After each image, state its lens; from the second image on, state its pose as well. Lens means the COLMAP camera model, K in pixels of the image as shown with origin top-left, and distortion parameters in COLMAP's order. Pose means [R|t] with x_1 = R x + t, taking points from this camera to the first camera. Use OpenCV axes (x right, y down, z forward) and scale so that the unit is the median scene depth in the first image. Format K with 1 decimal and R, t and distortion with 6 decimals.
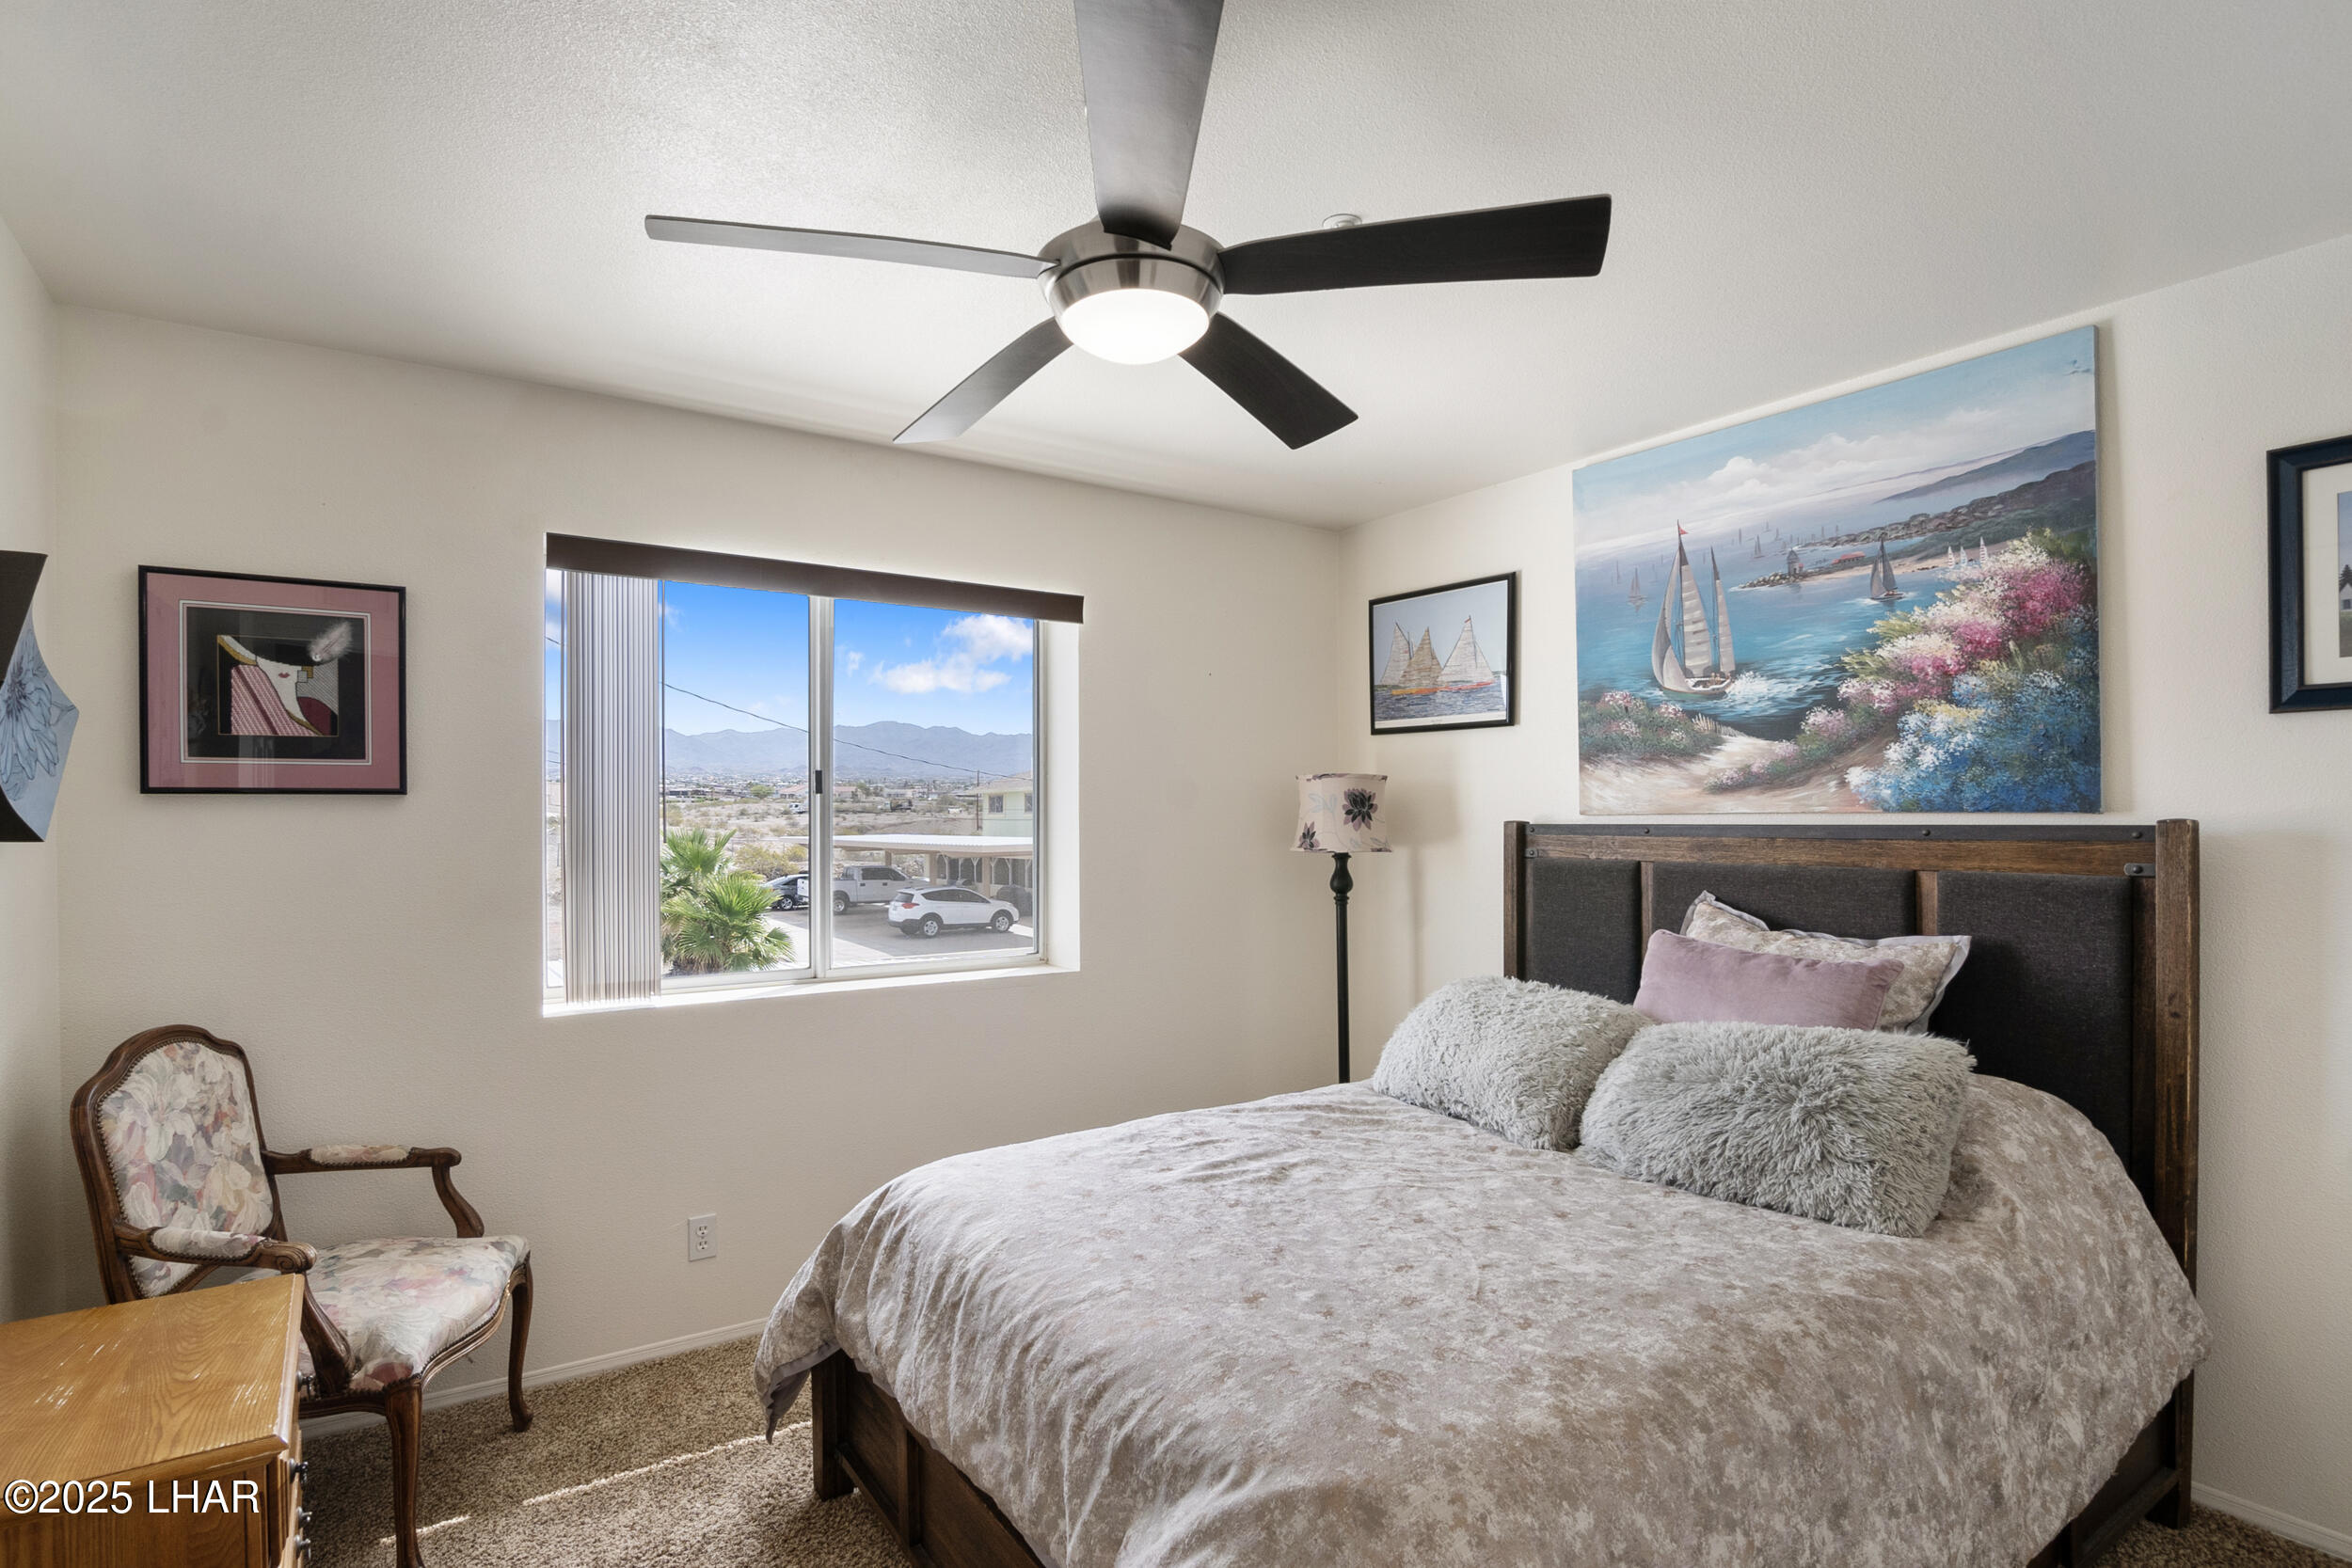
lens RADIAL K [[1162.7, 0, 1170.6], [0, 1162.7, 807.2], [0, 0, 1]] dist [-0.016610, -0.002781]
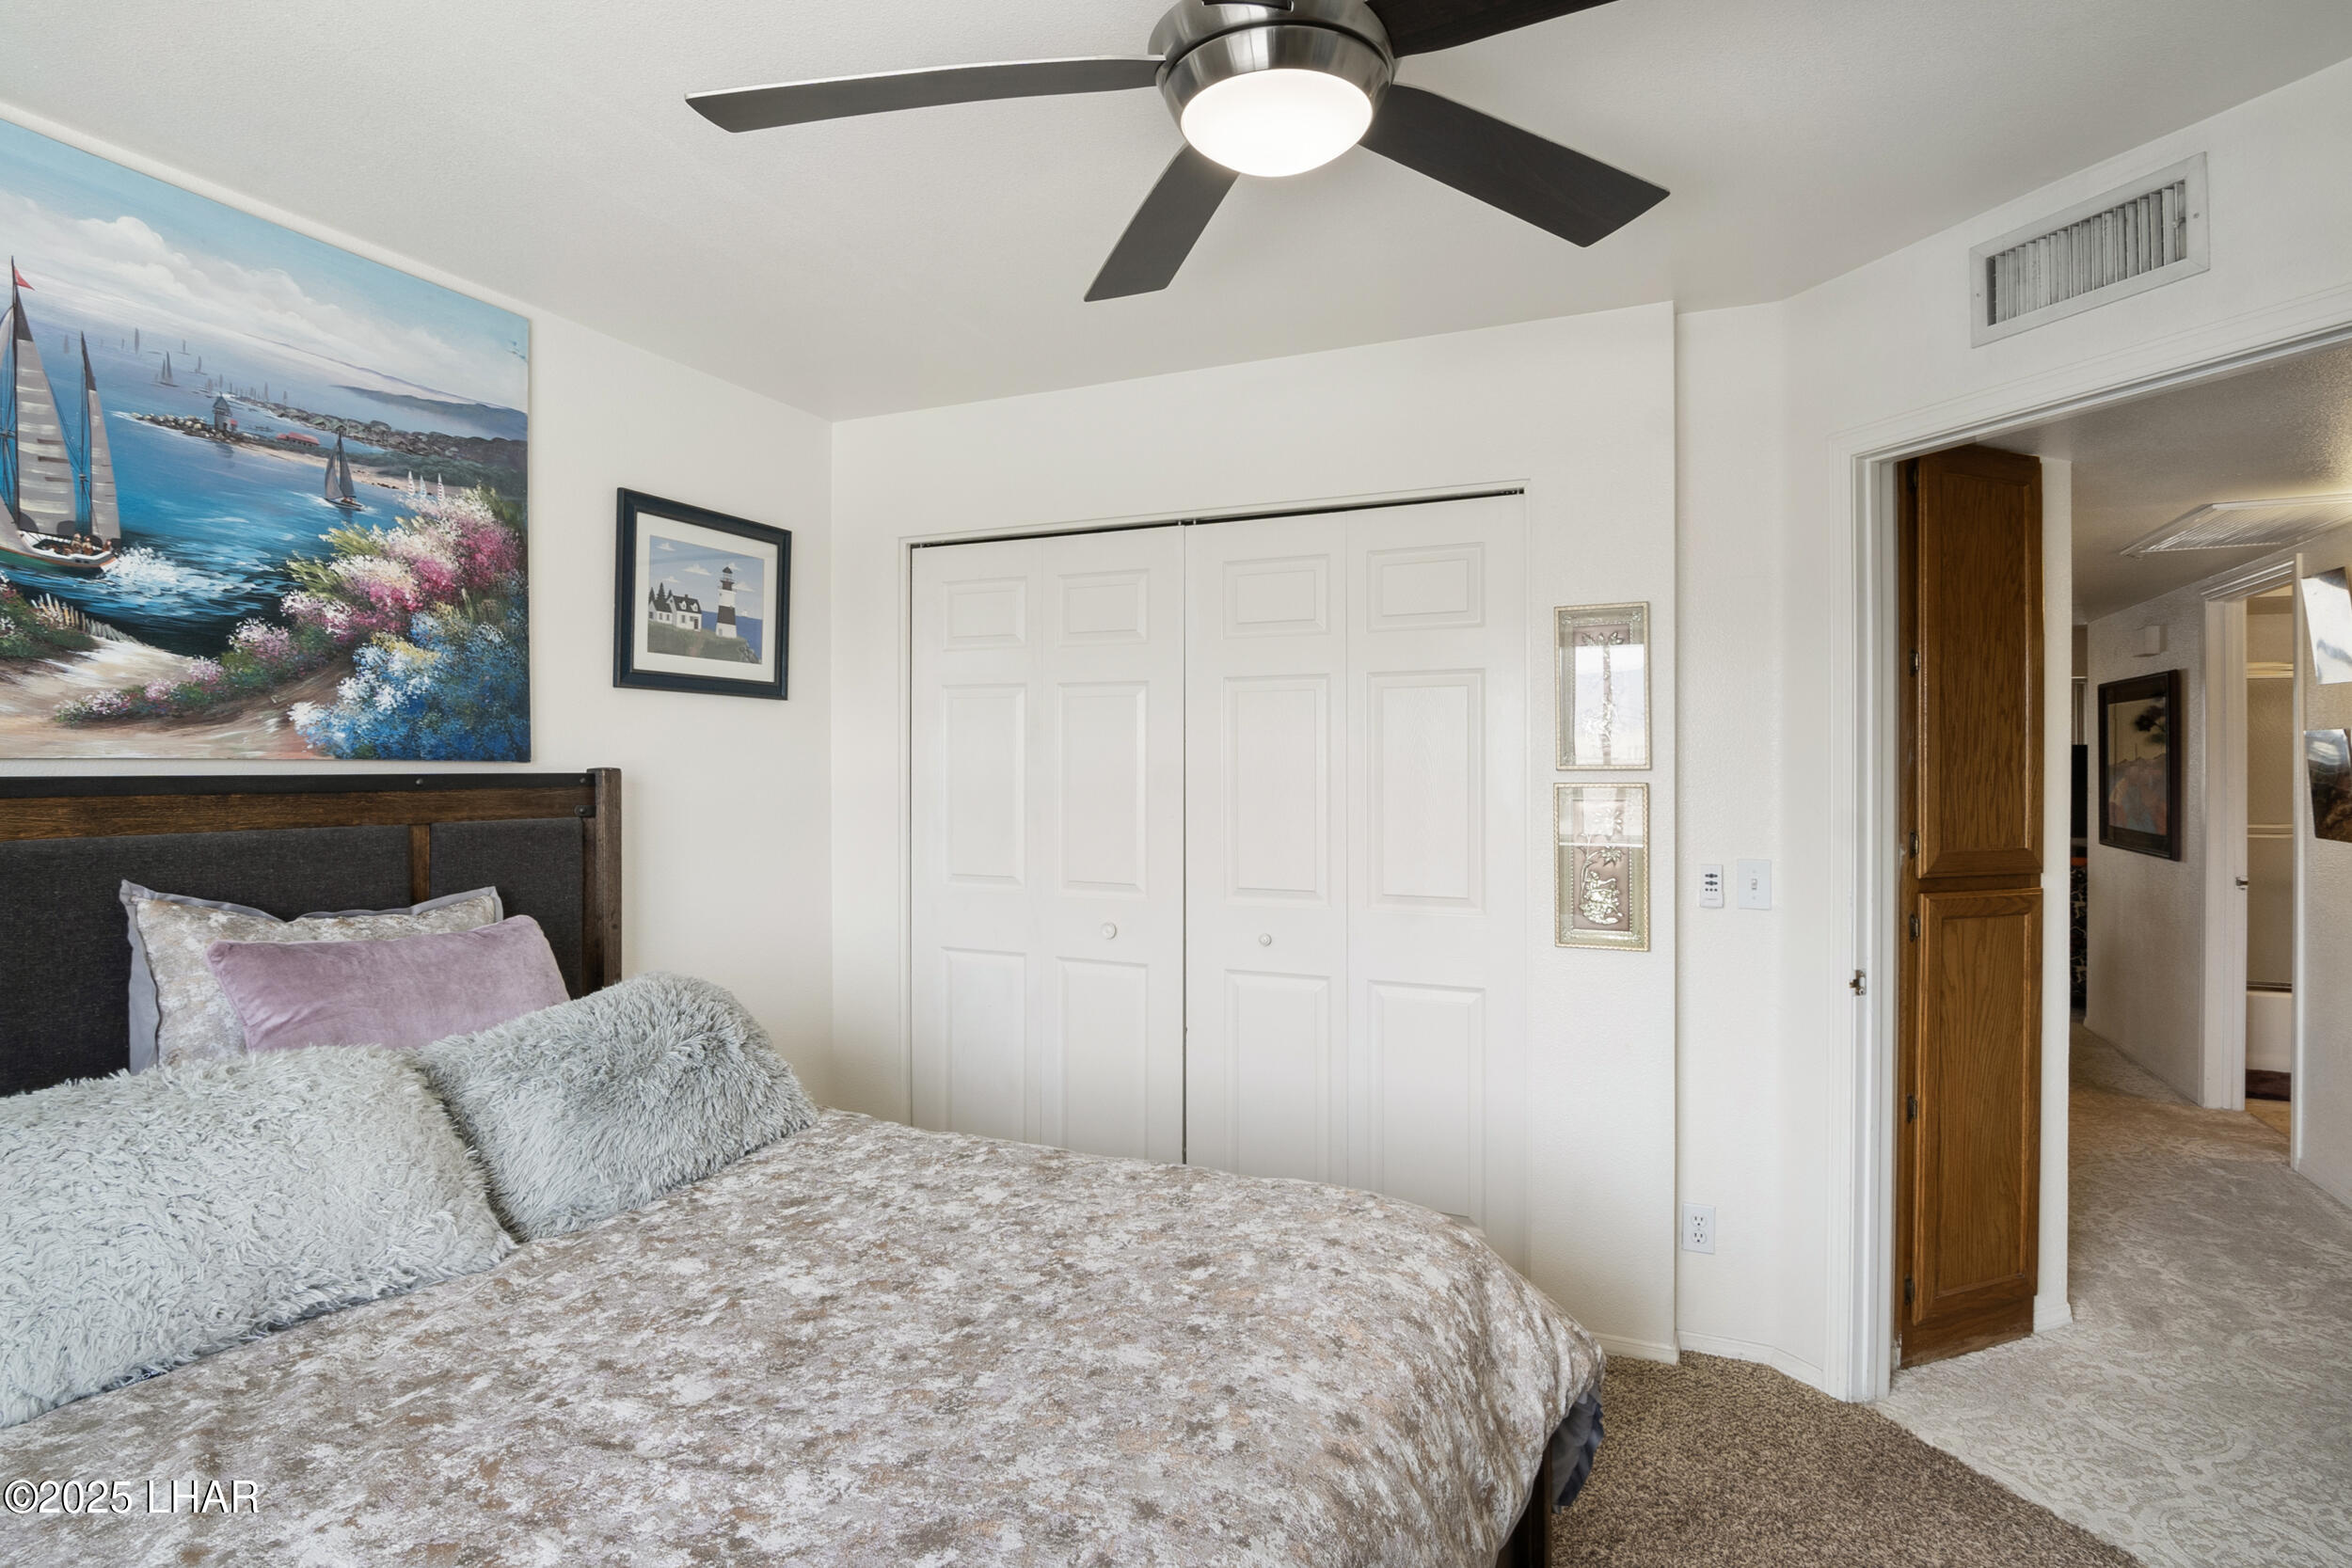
lens RADIAL K [[1162.7, 0, 1170.2], [0, 1162.7, 767.5], [0, 0, 1]] dist [-0.016610, -0.002781]
pose [[-0.503213, 0.005626, 0.864144, -0.409200], [-0.003042, 0.999961, -0.008282, 0.015392], [-0.864157, -0.006796, -0.503176, 0.908683]]
